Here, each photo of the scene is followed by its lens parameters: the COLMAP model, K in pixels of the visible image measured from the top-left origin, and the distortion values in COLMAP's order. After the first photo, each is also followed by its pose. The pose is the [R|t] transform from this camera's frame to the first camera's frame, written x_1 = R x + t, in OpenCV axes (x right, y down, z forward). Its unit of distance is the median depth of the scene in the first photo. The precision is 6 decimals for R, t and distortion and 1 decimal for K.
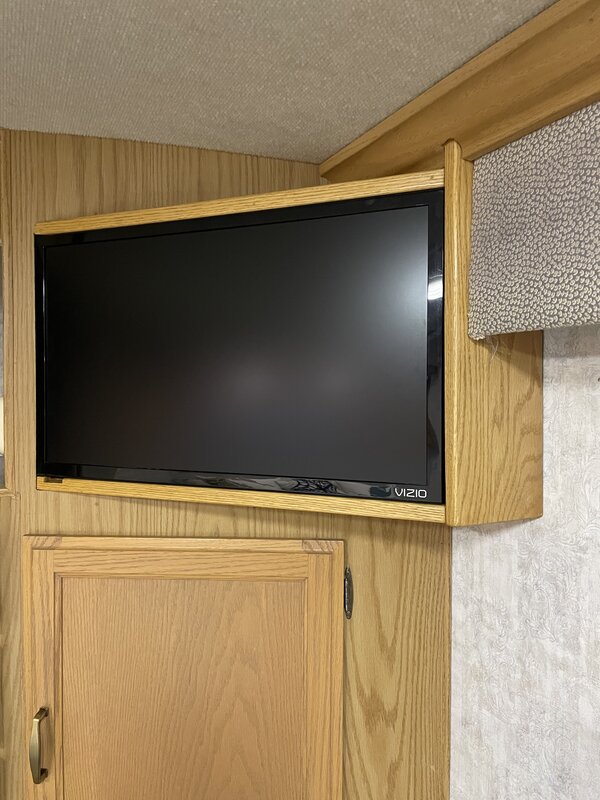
lens RADIAL K [[606.6, 0, 305.6], [0, 606.6, 399.3], [0, 0, 1]] dist [0.066646, -0.079106]
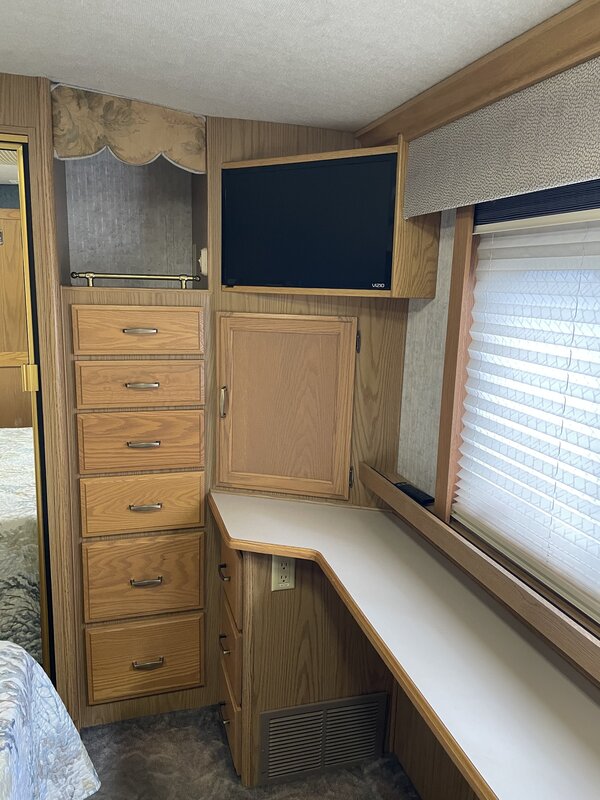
lens RADIAL K [[606.6, 0, 294.8], [0, 606.6, 399.7], [0, 0, 1]] dist [0.066646, -0.079106]
pose [[0.982741, 0.059084, -0.175296, 0.240838], [-0.030016, 0.985994, 0.164057, 0.173217], [0.182533, -0.155964, 0.970751, -1.199787]]
